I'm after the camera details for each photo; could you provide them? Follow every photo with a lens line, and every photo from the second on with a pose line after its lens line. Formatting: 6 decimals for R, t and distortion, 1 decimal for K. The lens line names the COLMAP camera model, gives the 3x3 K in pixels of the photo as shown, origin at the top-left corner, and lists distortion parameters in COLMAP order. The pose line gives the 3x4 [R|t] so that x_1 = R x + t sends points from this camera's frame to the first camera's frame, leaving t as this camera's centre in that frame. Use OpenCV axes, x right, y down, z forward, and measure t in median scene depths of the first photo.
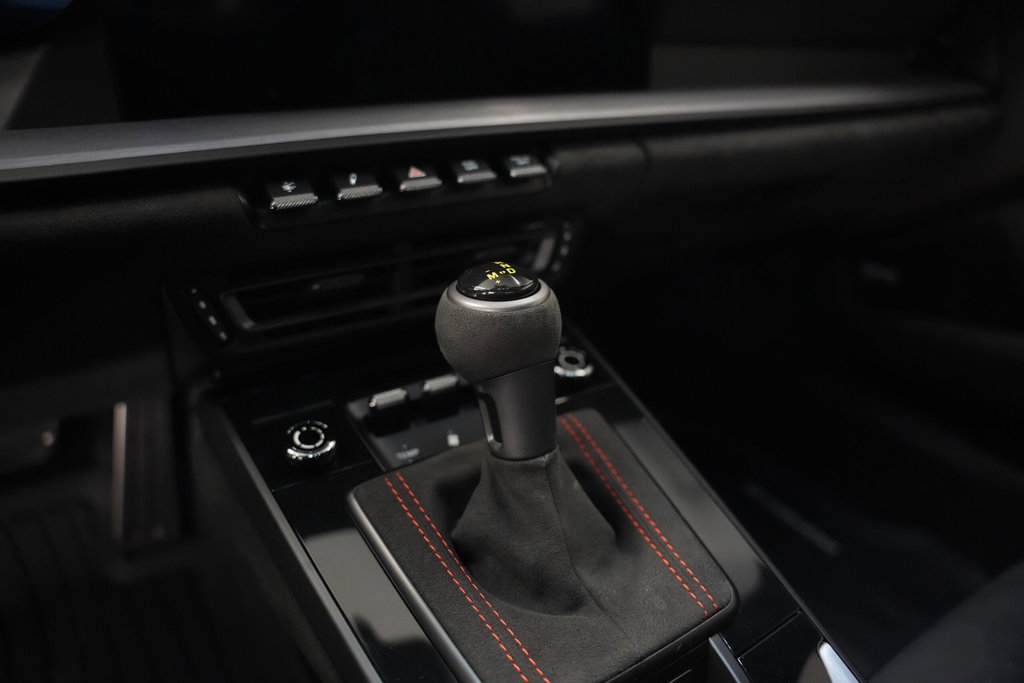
lens RADIAL K [[714.1, 0, 512.0], [0, 714.1, 341.5], [0, 0, 1]] dist [-0.095899, 0.001166]
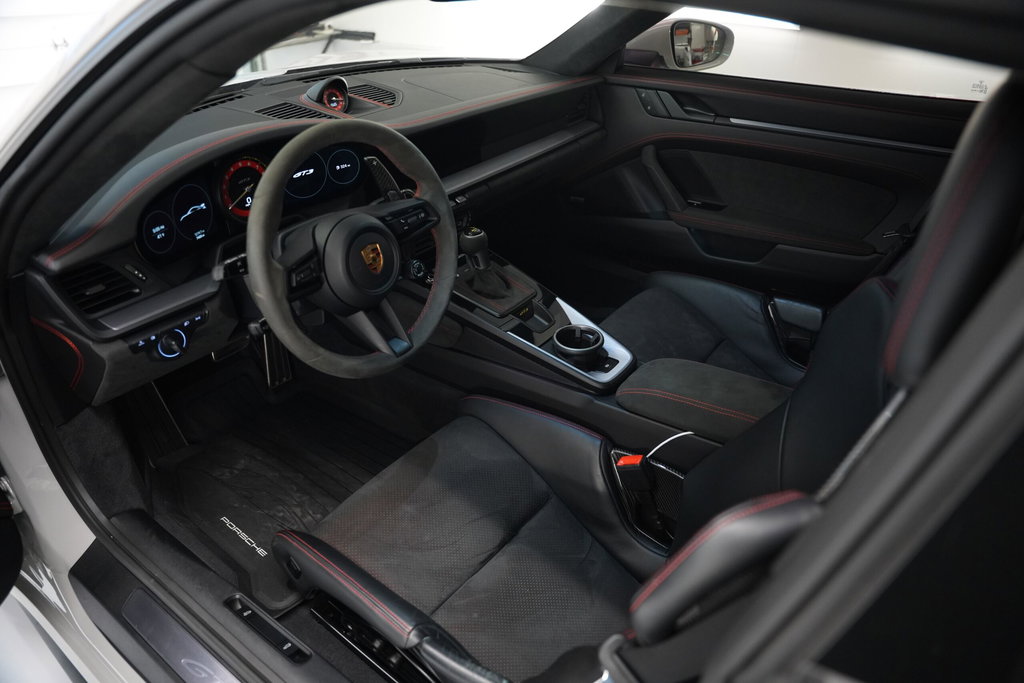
lens RADIAL K [[714.1, 0, 512.0], [0, 714.1, 341.5], [0, 0, 1]] dist [-0.095899, 0.001166]
pose [[0.934615, -0.212666, 0.285076, -1.182455], [0.185055, 0.975269, 0.120852, 0.094995], [-0.303727, -0.060196, 0.950856, -3.283706]]
